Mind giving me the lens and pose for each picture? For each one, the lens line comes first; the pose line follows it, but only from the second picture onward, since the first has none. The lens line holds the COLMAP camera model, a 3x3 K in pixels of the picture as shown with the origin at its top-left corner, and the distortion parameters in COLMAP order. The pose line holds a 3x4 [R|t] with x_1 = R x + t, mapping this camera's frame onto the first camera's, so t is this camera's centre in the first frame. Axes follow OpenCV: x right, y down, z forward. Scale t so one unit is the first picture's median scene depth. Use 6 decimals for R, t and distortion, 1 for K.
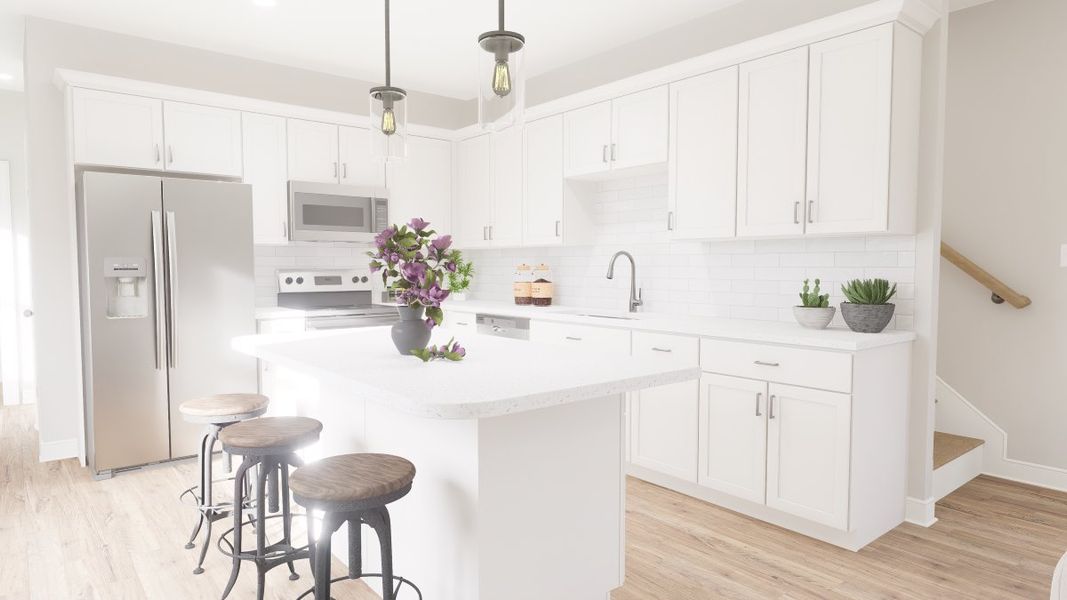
lens RADIAL K [[632.8, 0, 528.9], [0, 632.8, 300.4], [0, 0, 1]] dist [-0.003394, -0.000058]
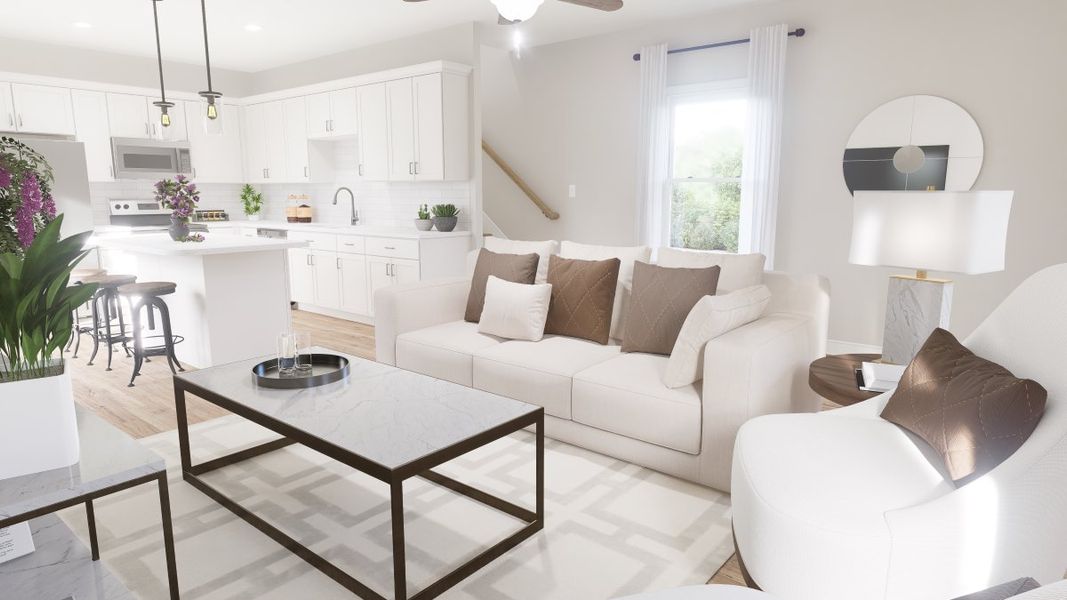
lens RADIAL K [[632.8, 0, 533.4], [0, 632.8, 302.4], [0, 0, 1]] dist [-0.003394, -0.000058]
pose [[0.979847, -0.033897, 0.196851, 0.290156], [0.010436, 0.992838, 0.119013, 0.026686], [-0.199475, -0.114560, 0.973183, -0.692796]]
